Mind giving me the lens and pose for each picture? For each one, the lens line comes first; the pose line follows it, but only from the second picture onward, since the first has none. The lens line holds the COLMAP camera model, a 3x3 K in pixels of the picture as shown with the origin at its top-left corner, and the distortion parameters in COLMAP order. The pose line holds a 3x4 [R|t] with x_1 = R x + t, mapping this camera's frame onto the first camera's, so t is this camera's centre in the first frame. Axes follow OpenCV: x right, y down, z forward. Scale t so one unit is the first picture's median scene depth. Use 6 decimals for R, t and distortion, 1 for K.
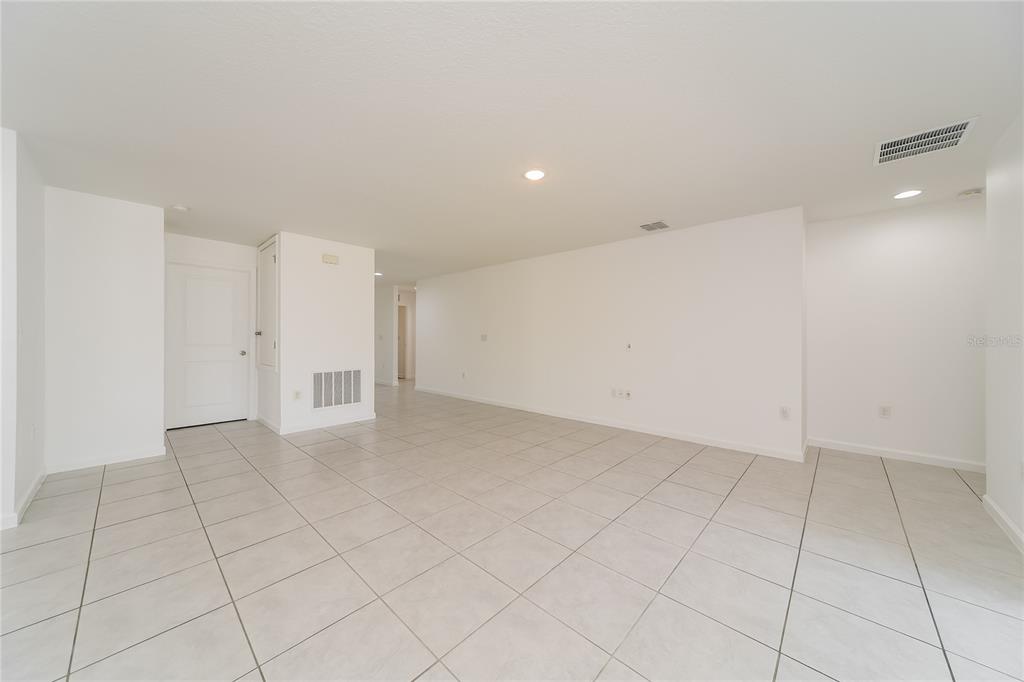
lens RADIAL K [[364.5, 0, 513.3], [0, 364.5, 337.1], [0, 0, 1]] dist [0.002751, 0.000215]
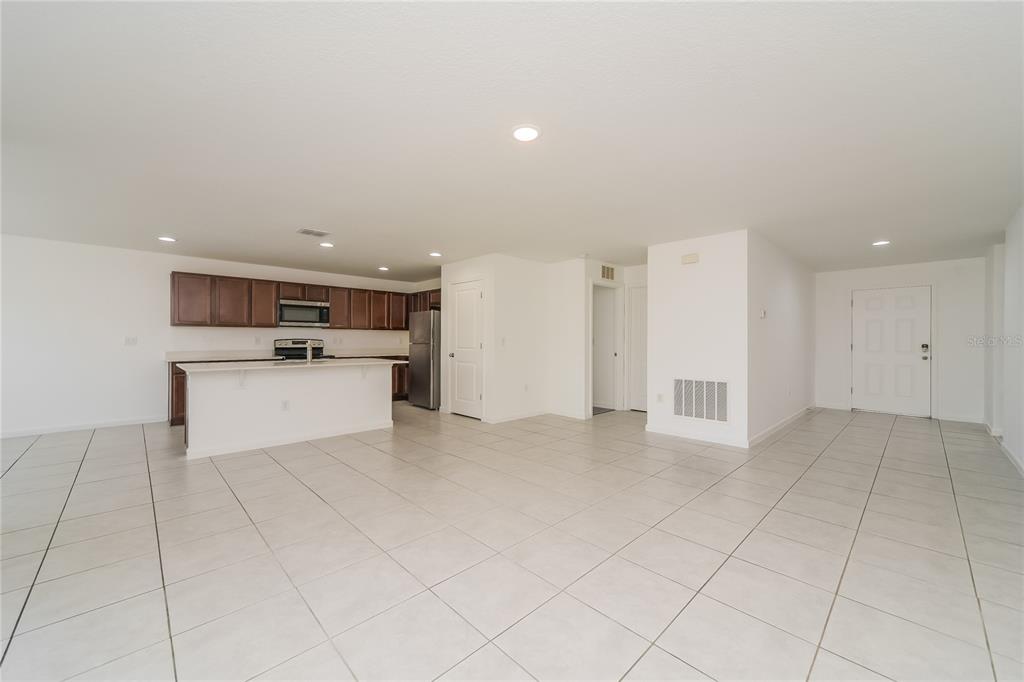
lens RADIAL K [[404.0, 0, 520.0], [0, 404.0, 340.1], [0, 0, 1]] dist [0.000574, 0.000790]
pose [[-0.076297, -0.006603, -0.997063, 0.550305], [-0.007440, 0.999954, -0.006053, 0.003482], [0.997057, 0.006957, -0.076342, 0.633903]]
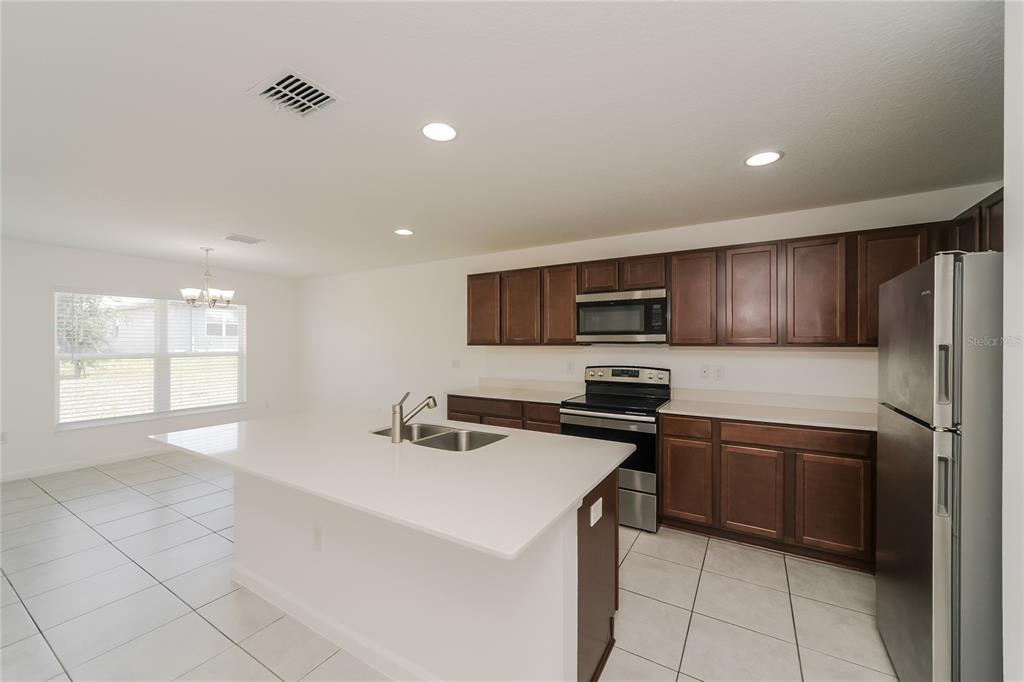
lens RADIAL K [[404.0, 0, 511.0], [0, 404.0, 345.1], [0, 0, 1]] dist [0.000574, 0.000790]
pose [[-0.985433, -0.006932, -0.169921, -0.512940], [-0.007819, 0.999959, 0.004547, -0.045032], [0.169883, 0.005810, -0.985447, 0.441413]]
